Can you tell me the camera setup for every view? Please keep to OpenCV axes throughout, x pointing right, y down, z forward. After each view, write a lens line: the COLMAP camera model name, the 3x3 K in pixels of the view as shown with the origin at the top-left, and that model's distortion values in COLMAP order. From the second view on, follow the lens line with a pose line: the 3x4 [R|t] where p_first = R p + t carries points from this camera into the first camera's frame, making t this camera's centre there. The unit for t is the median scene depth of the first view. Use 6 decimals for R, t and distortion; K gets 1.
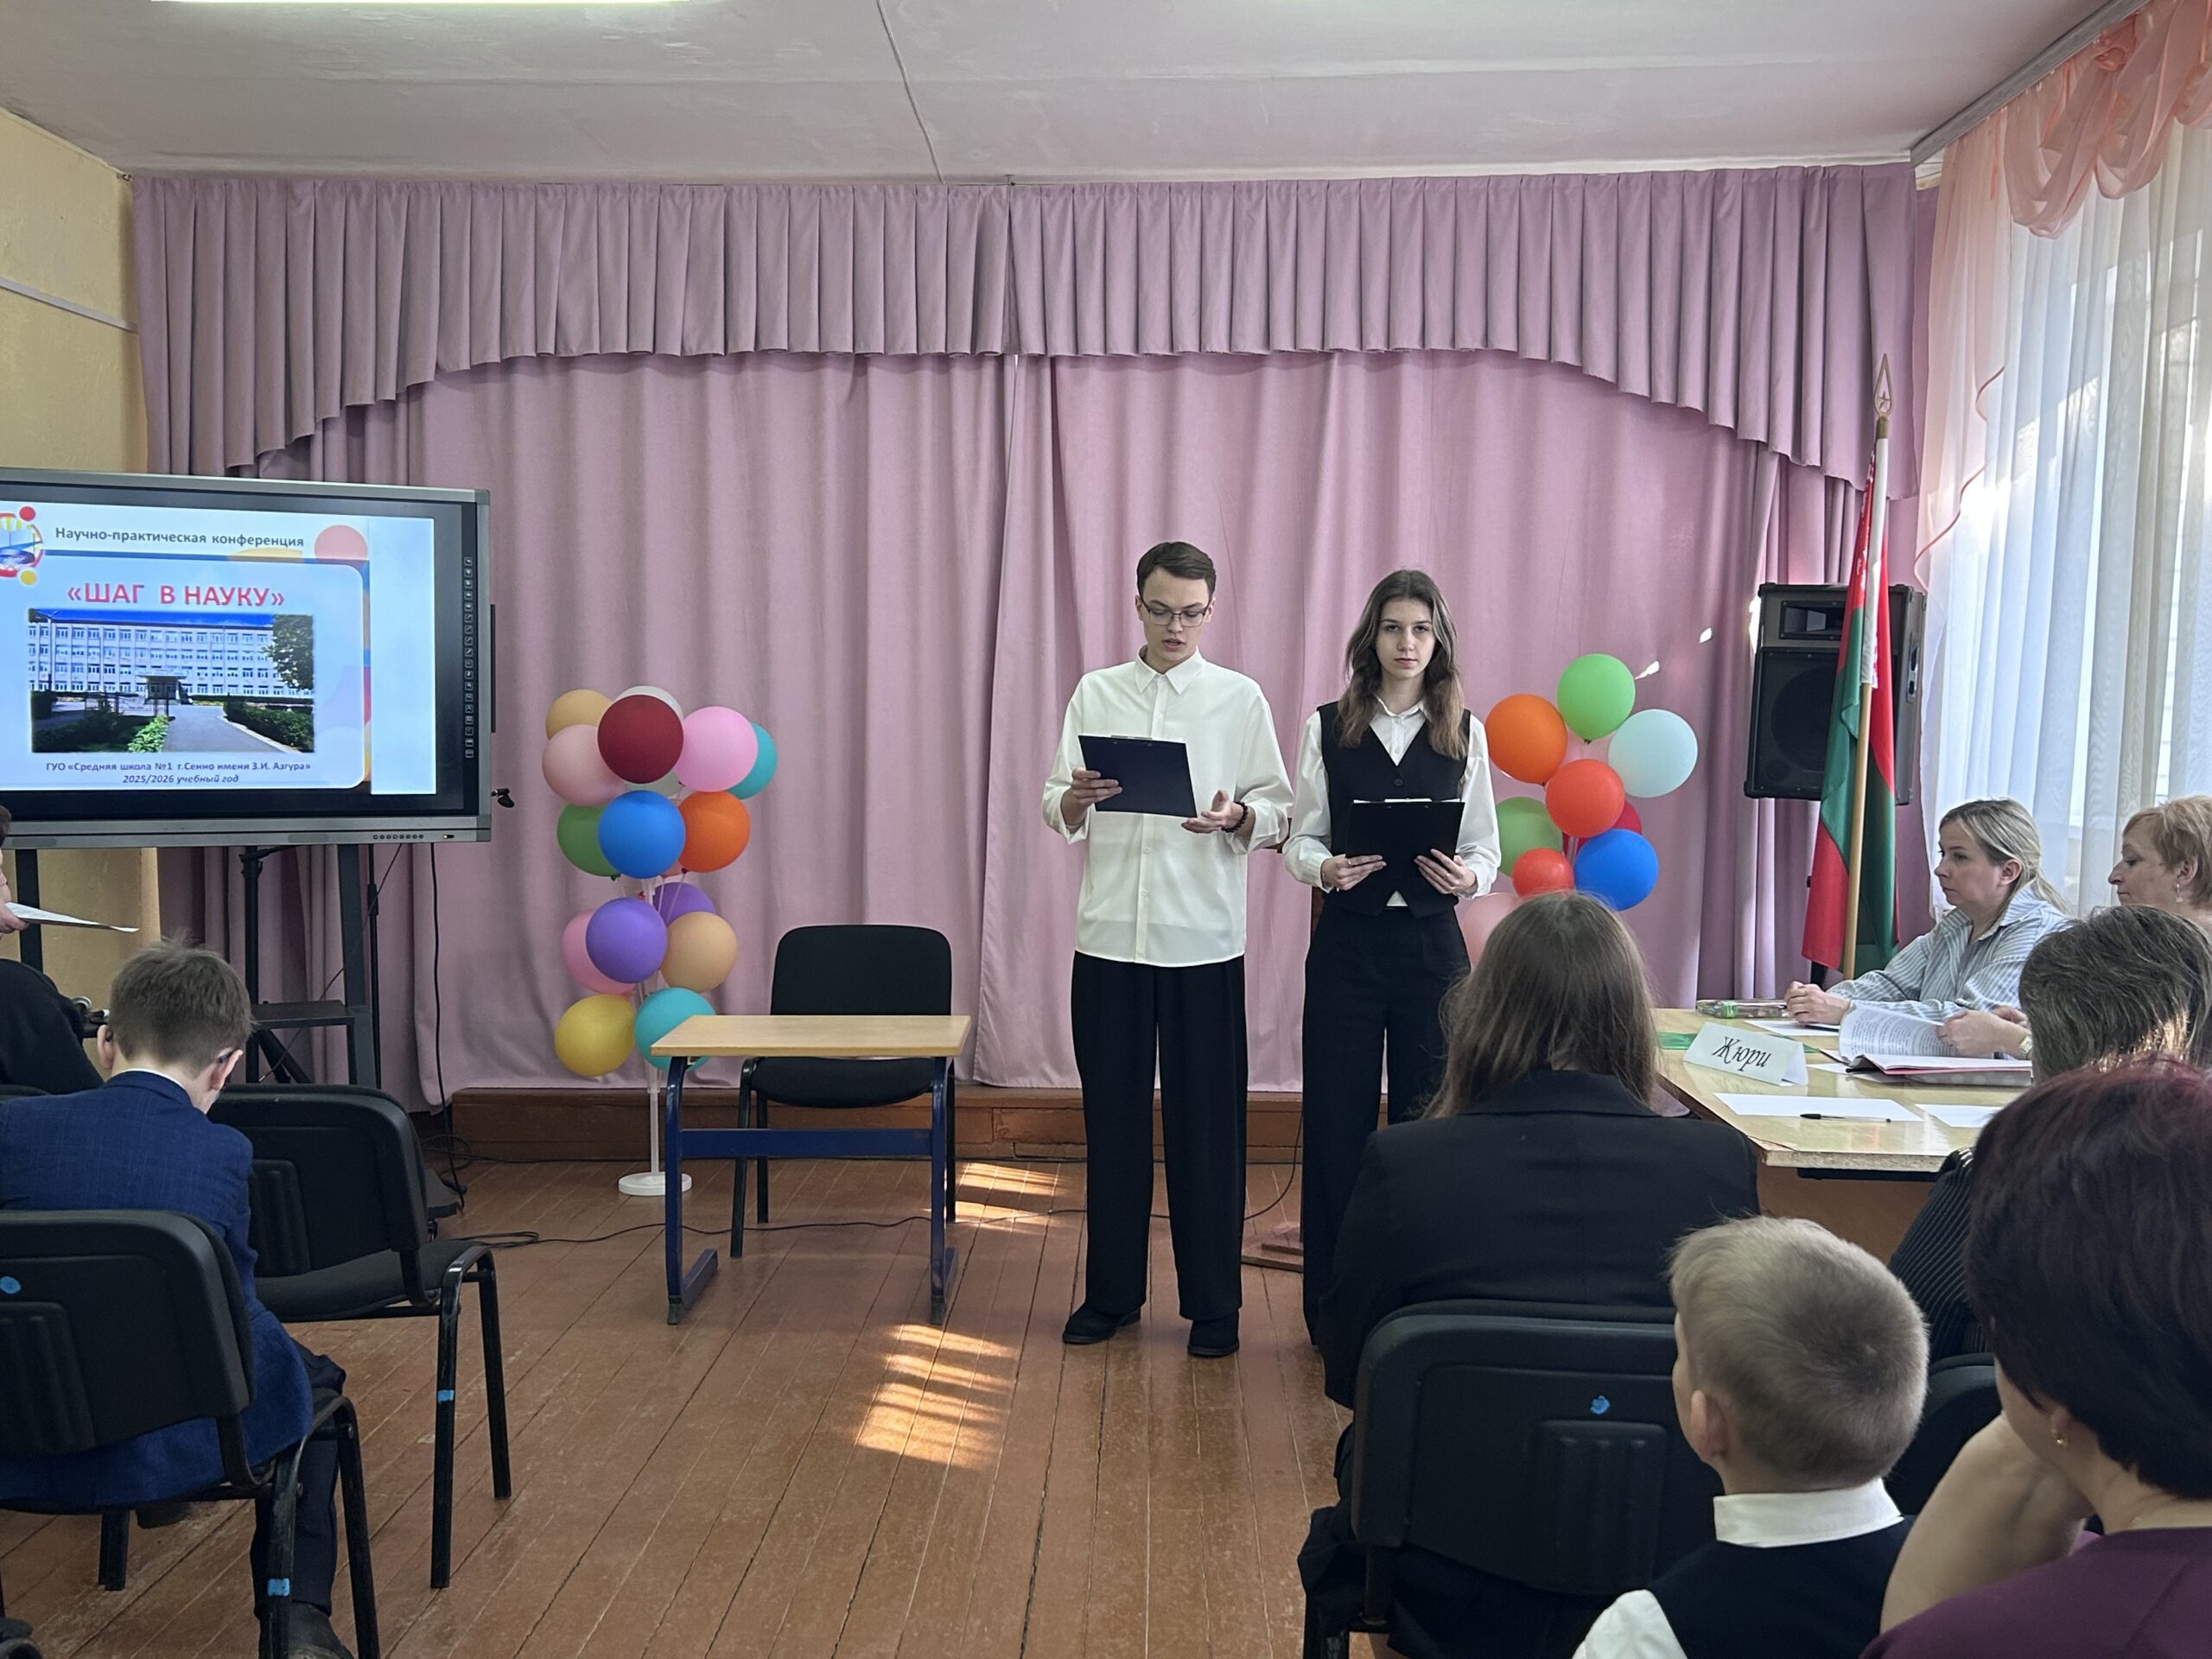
lens RADIAL K [[2293.2, 0, 1094.5], [0, 2293.2, 874.1], [0, 0, 1]] dist [0.028336, 0.000000]
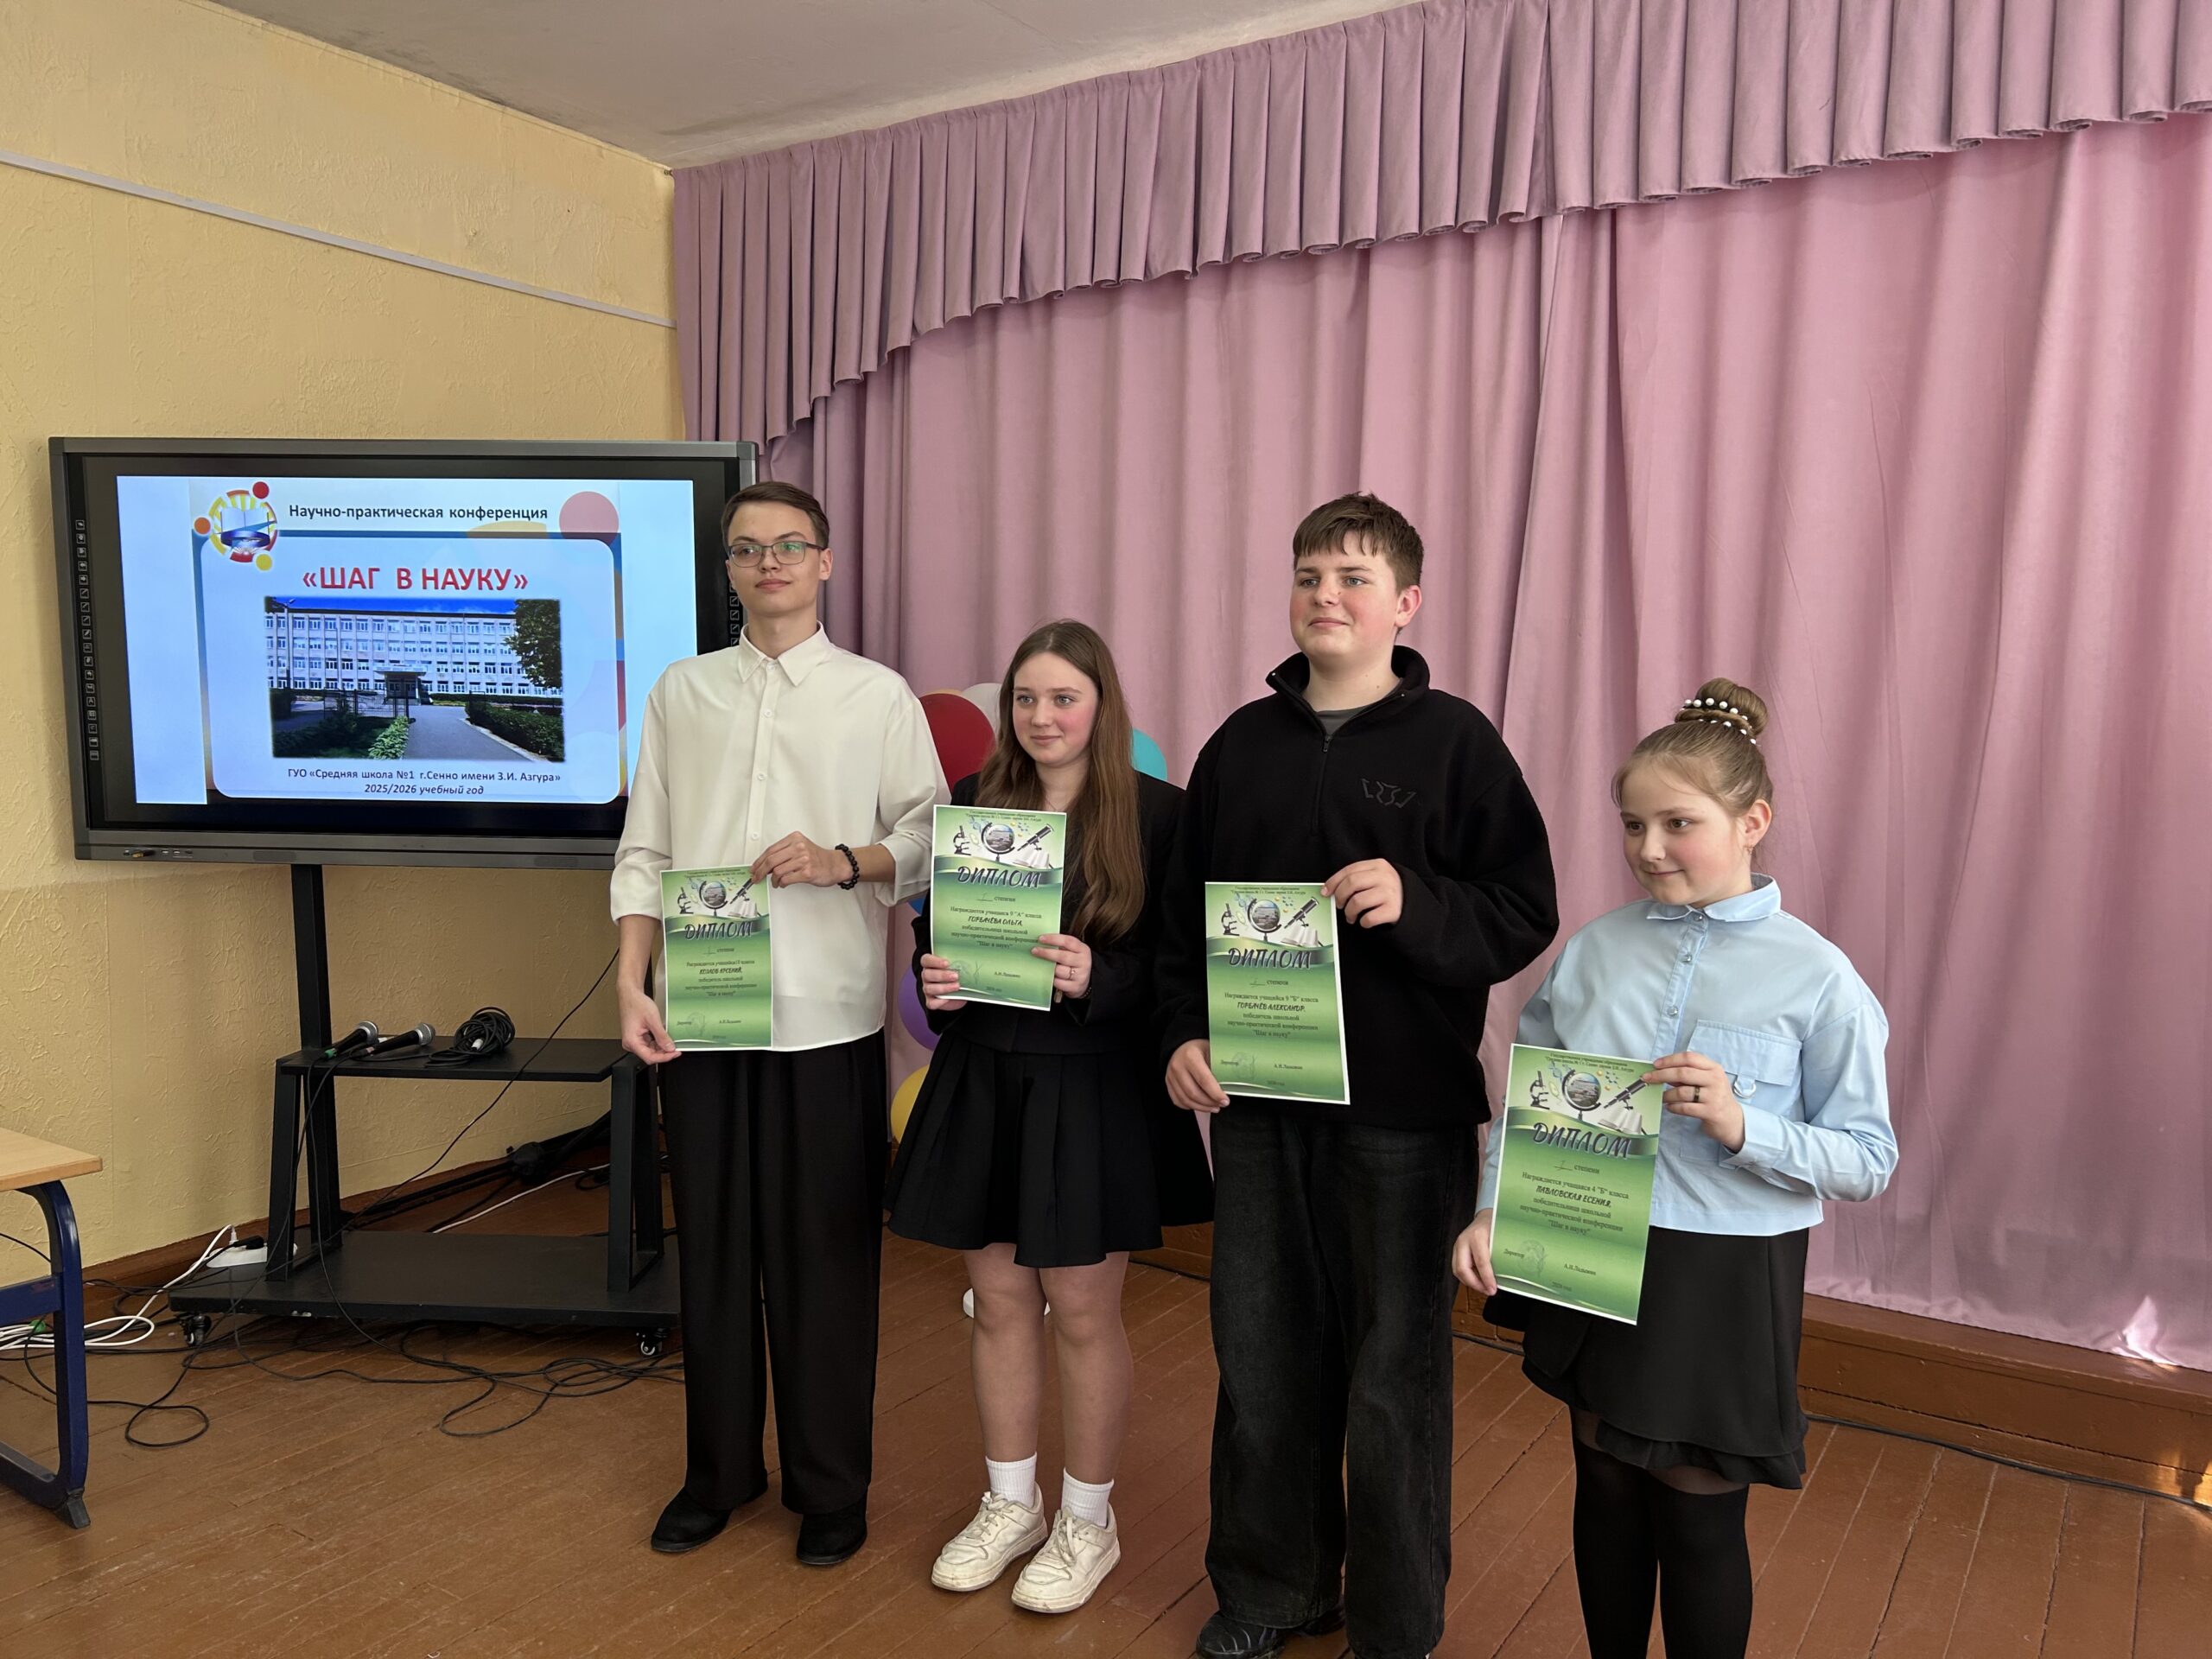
lens RADIAL K [[1674.3, 0, 1096.4], [0, 1674.3, 825.7], [0, 0, 1]] dist [0.041338, -0.043029]
pose [[0.849609, 0.040918, -0.525823, 0.128497], [-0.040978, 0.999093, 0.011535, -0.037413], [0.525818, 0.011747, 0.850516, 0.485965]]
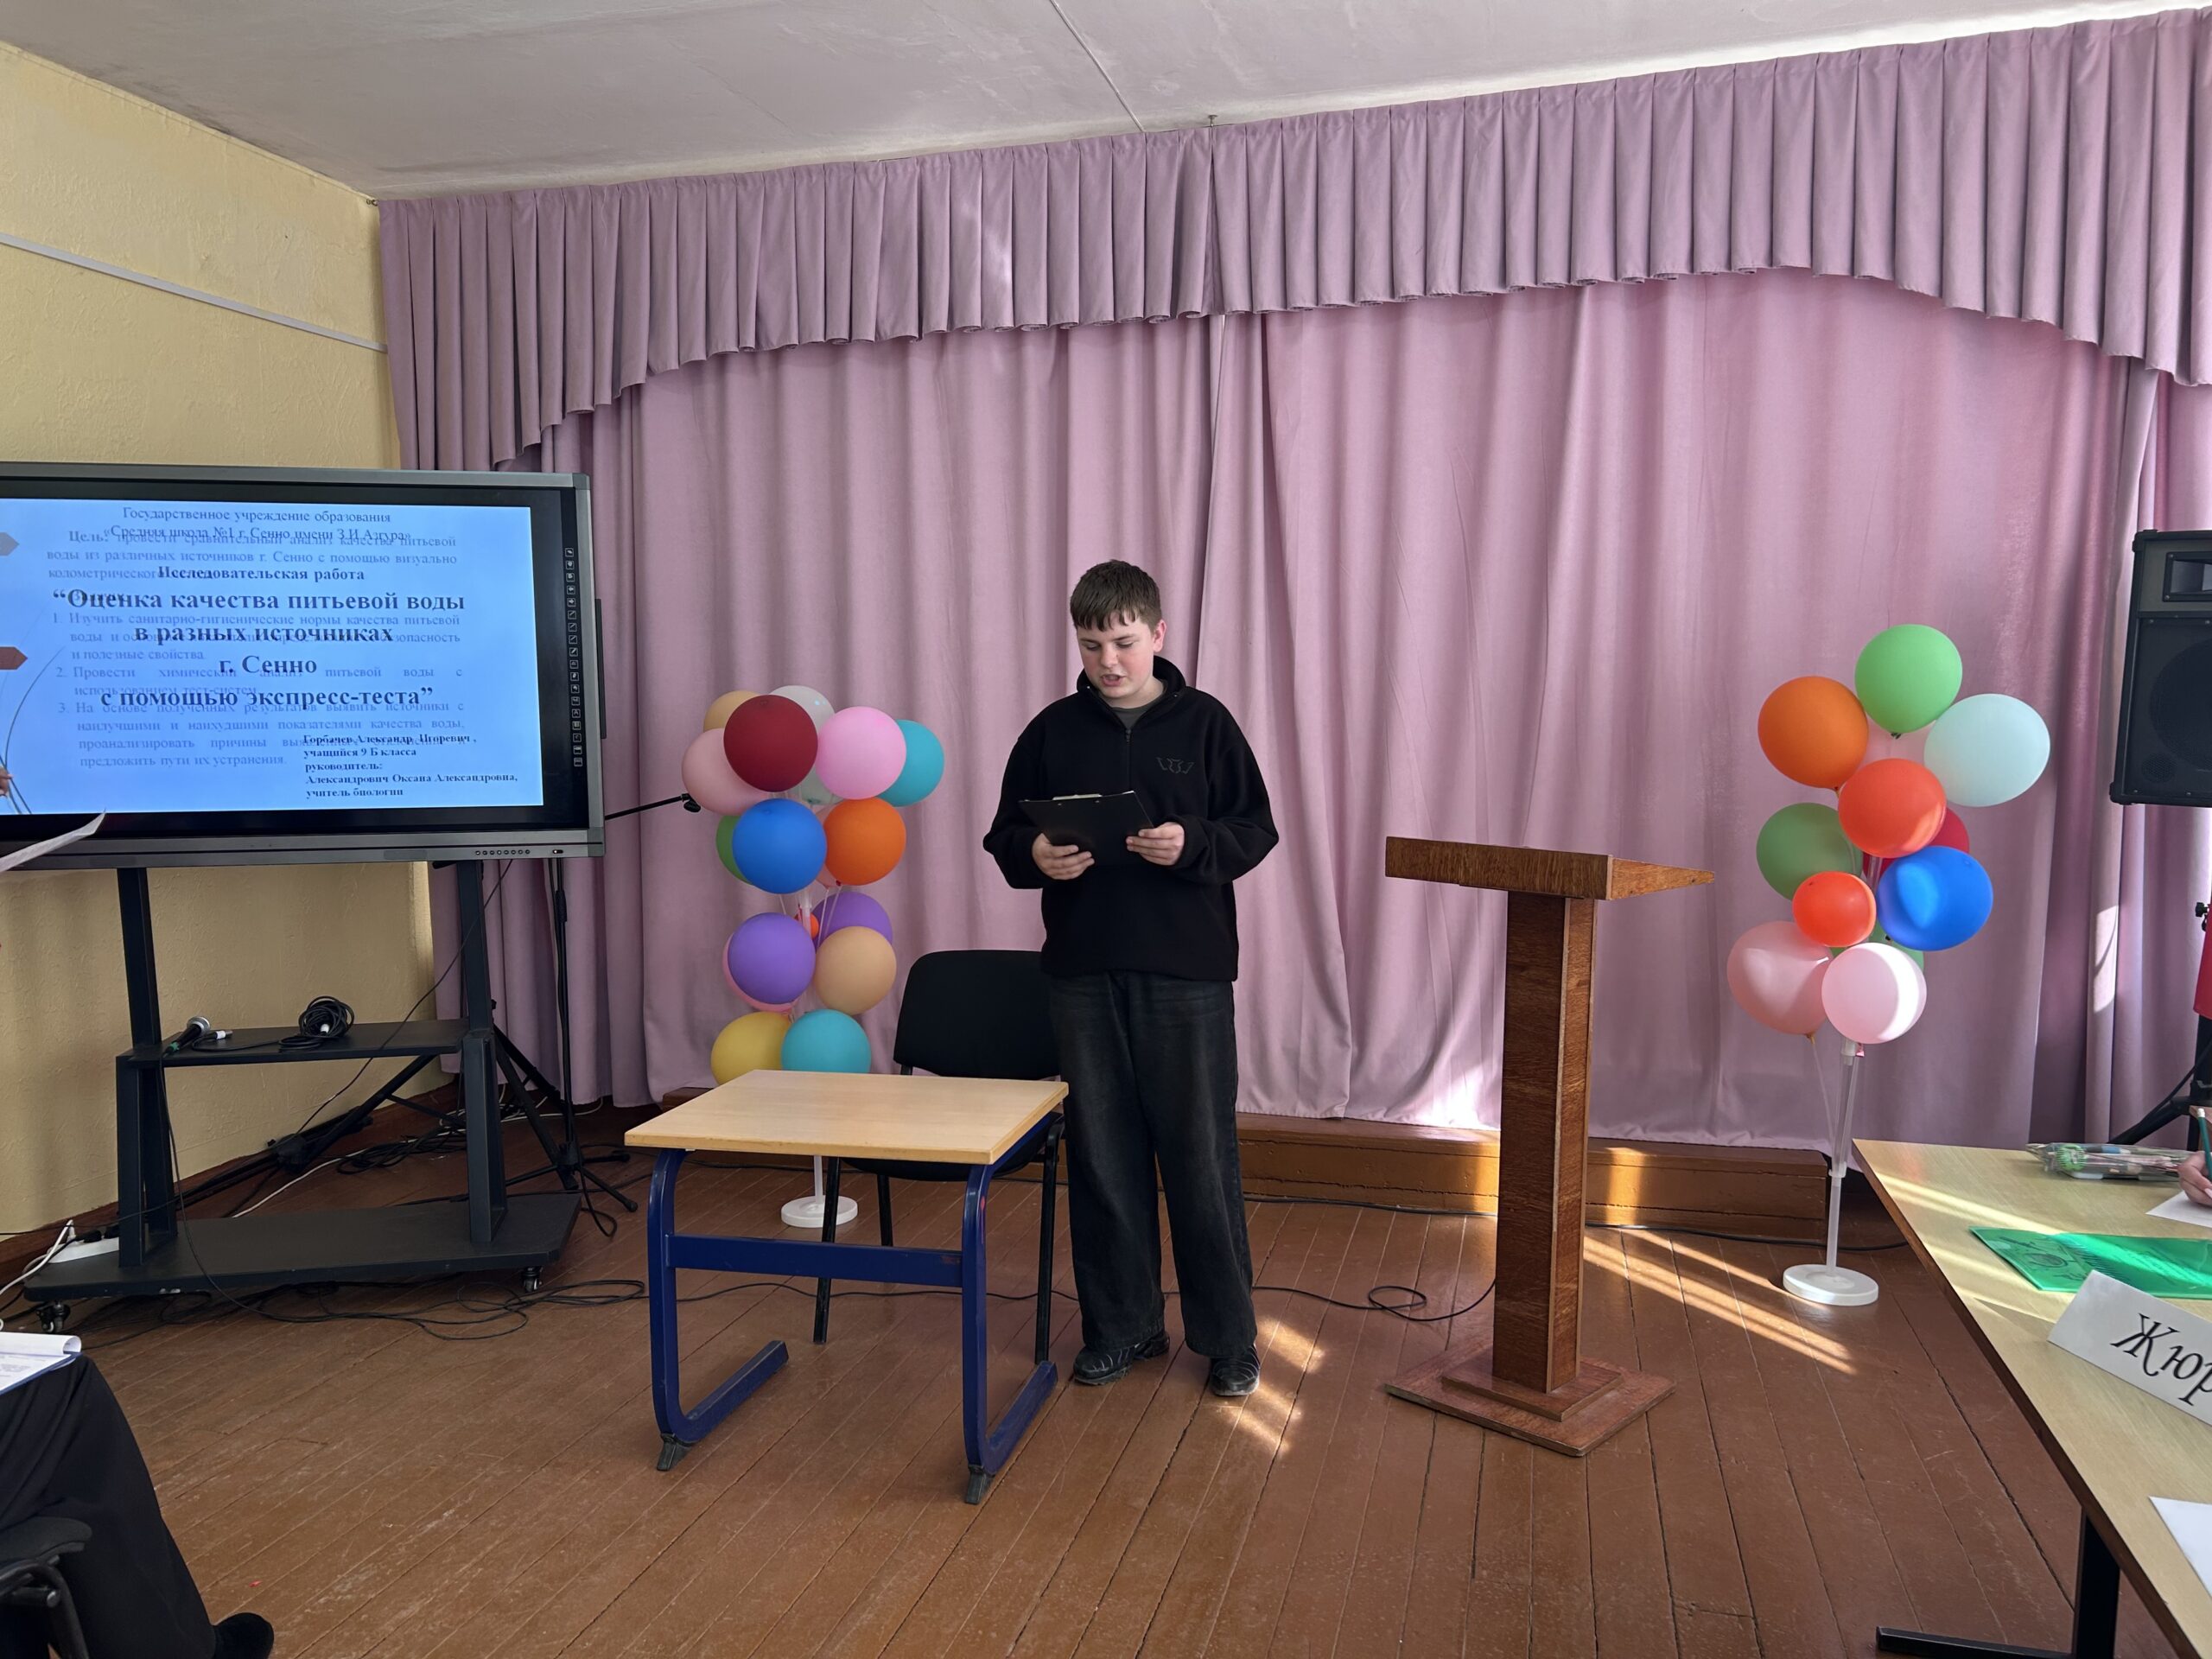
lens RADIAL K [[1674.3, 0, 1096.2], [0, 1674.3, 837.1], [0, 0, 1]] dist [0.041338, -0.043029]
pose [[0.971334, 0.005120, -0.237665, 0.078138], [-0.001995, 0.999908, 0.013390, -0.027334], [0.237712, -0.012532, 0.971255, 0.337353]]
